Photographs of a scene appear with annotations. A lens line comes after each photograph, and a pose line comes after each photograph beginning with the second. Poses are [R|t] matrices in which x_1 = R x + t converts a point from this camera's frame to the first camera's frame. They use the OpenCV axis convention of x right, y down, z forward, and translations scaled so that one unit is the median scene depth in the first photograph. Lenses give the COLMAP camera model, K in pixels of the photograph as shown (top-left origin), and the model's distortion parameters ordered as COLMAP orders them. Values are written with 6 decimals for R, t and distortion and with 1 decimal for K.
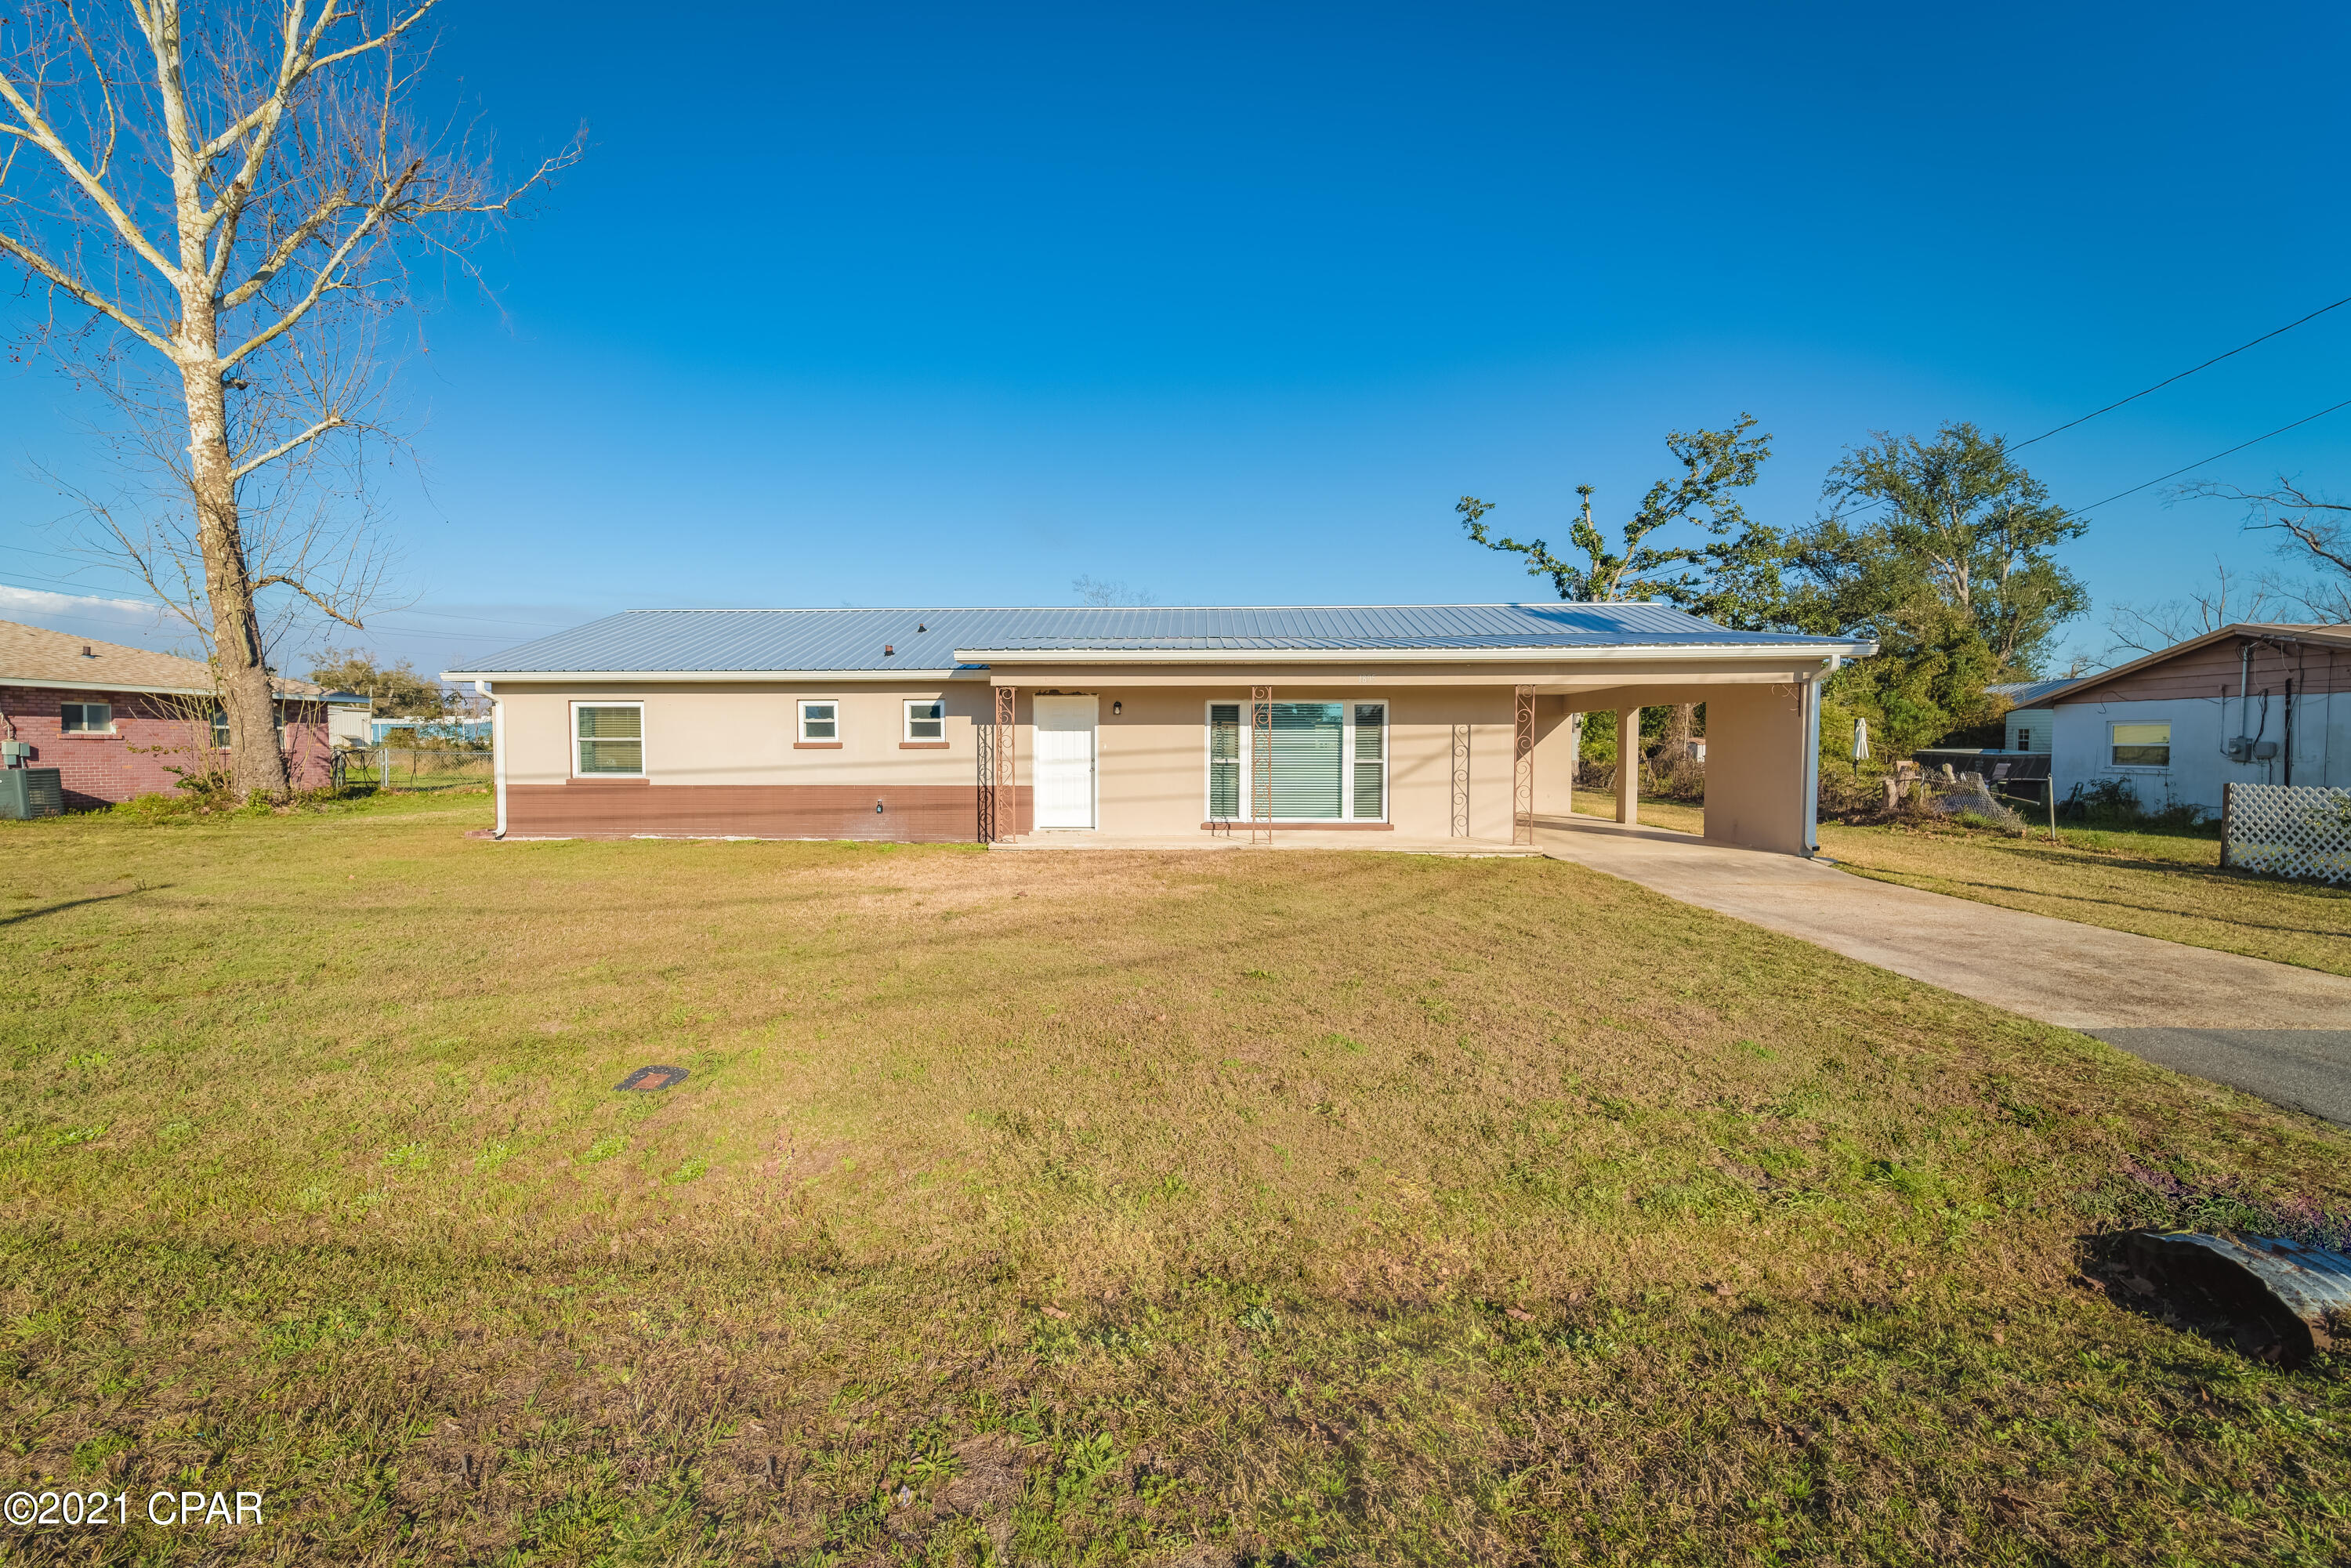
lens RADIAL K [[936.1, 0, 1169.1], [0, 936.1, 788.1], [0, 0, 1]] dist [-0.001222, -0.000861]
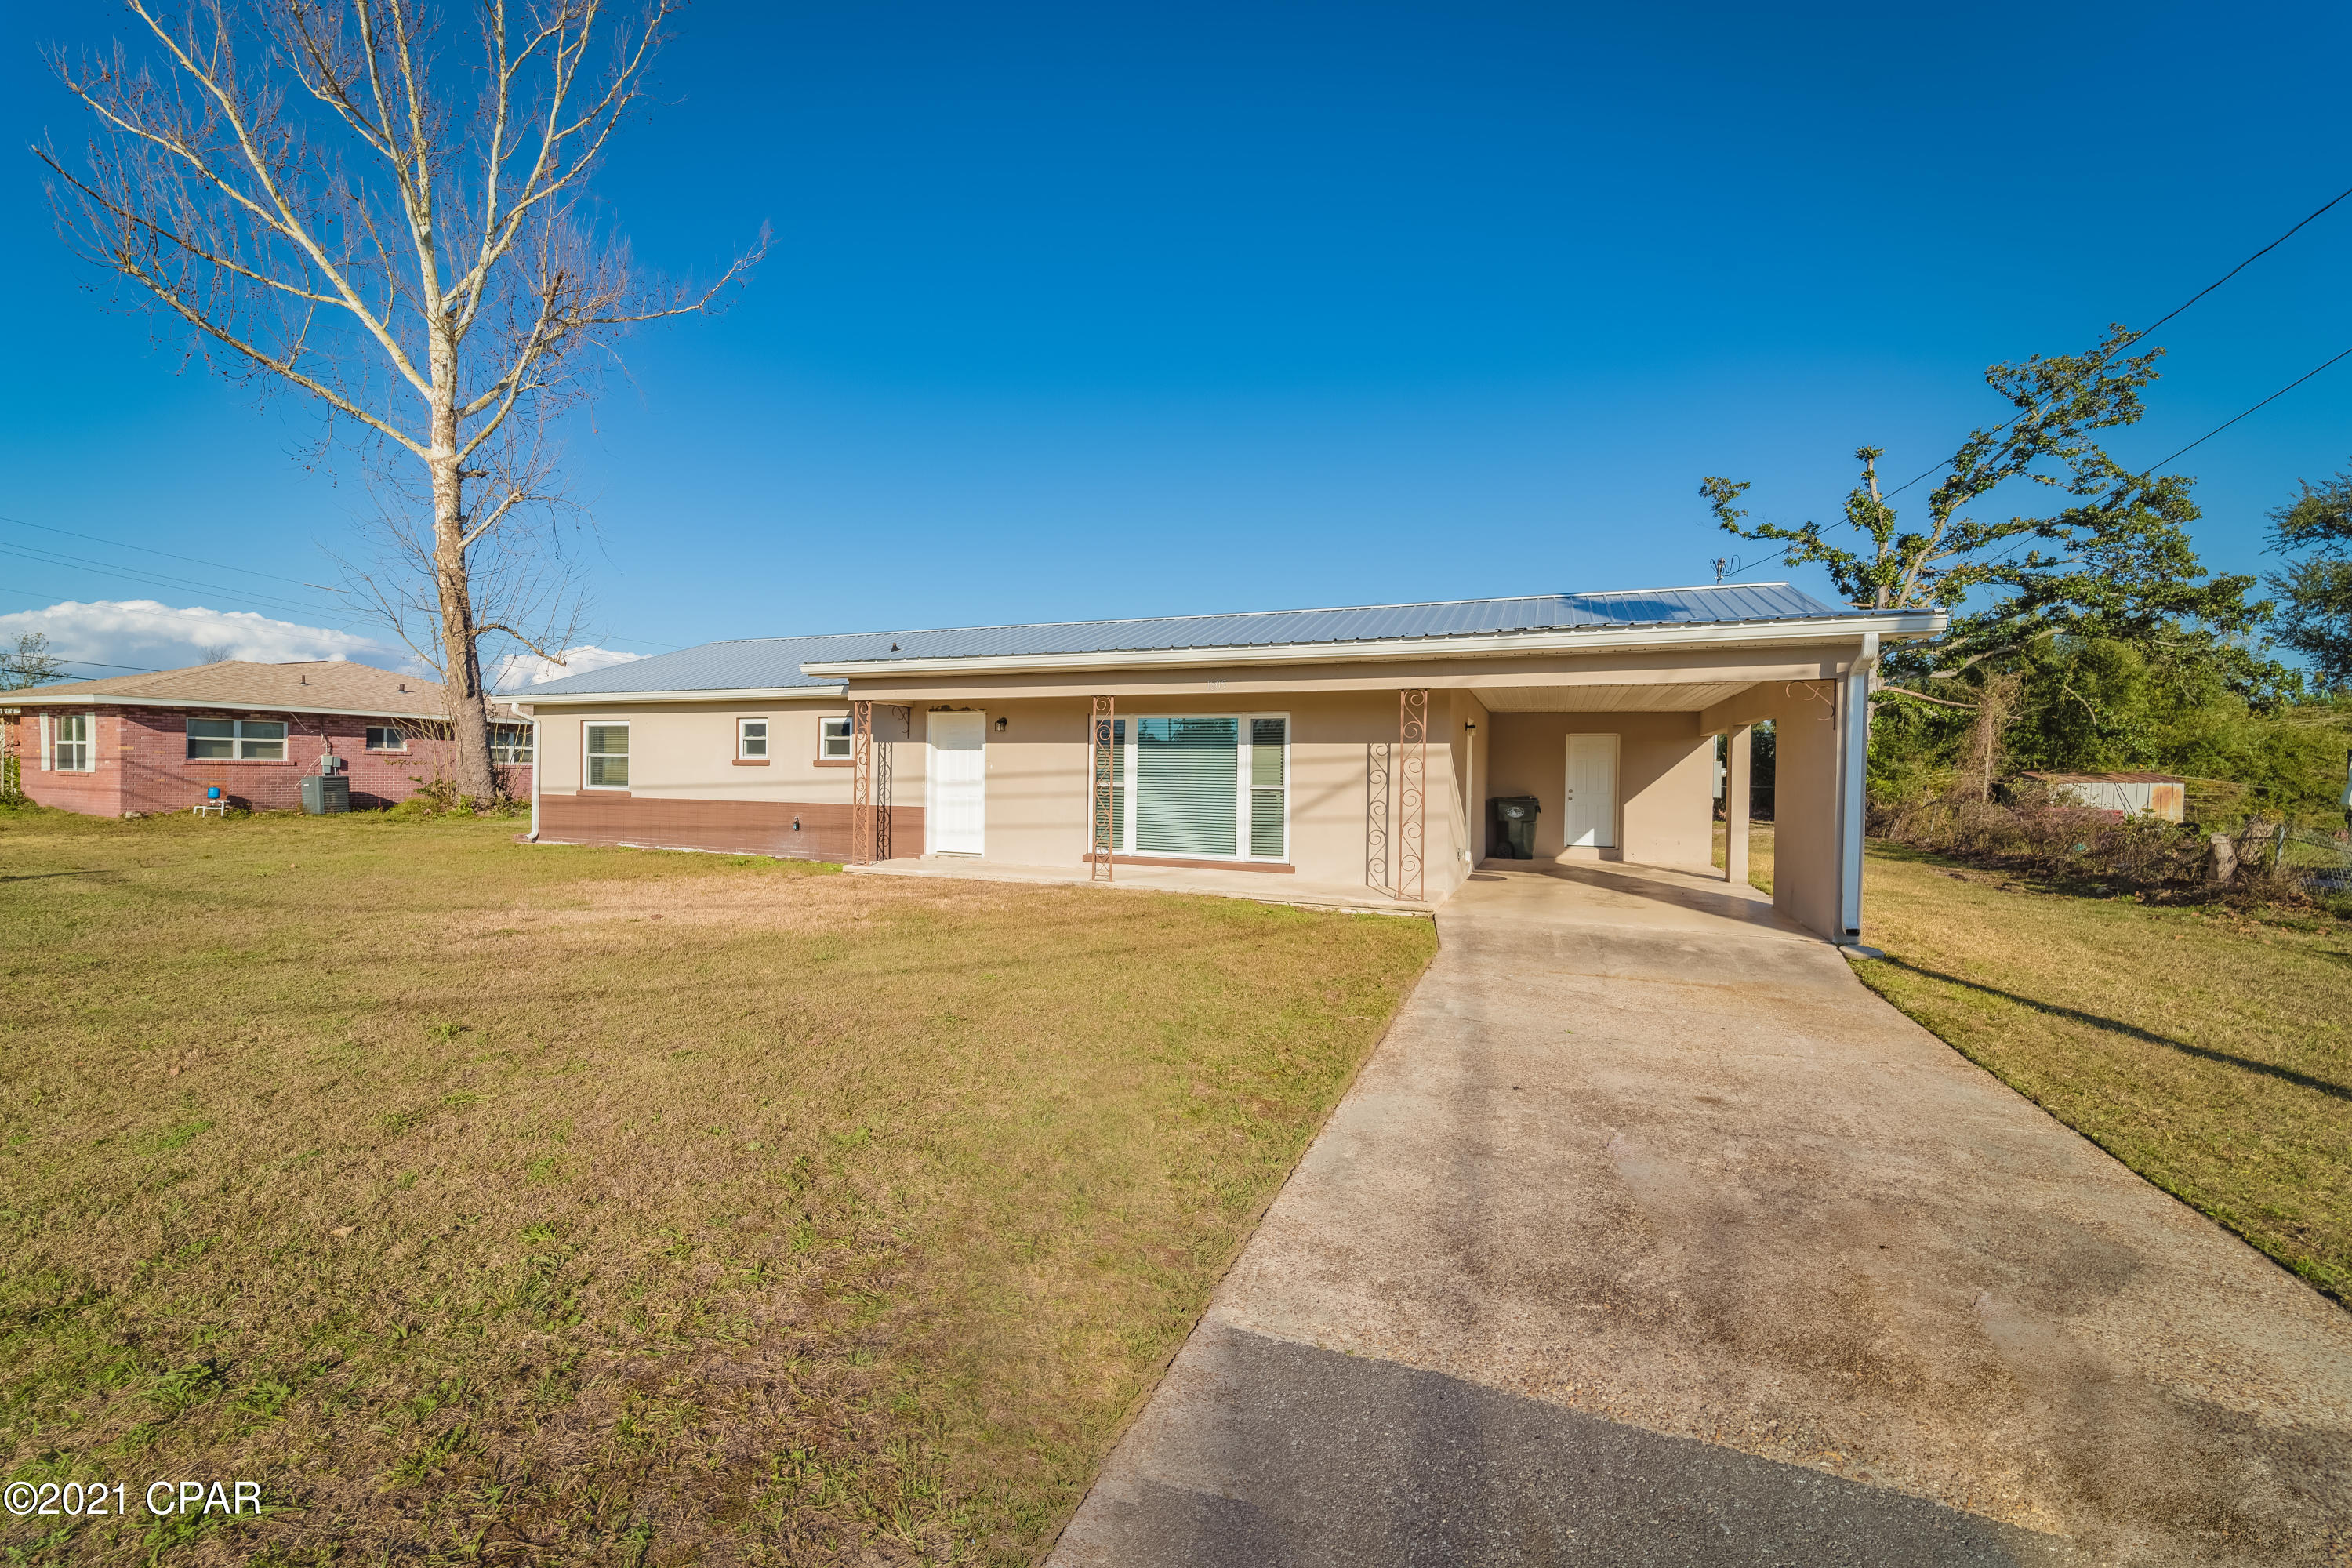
lens RADIAL K [[936.5, 0, 1175.6], [0, 936.5, 779.4], [0, 0, 1]] dist [-0.001222, -0.000861]
pose [[0.939331, 0.015469, -0.342663, 0.405378], [-0.030296, 0.998820, -0.037958, -0.002709], [0.341671, 0.046037, 0.938691, 0.198035]]
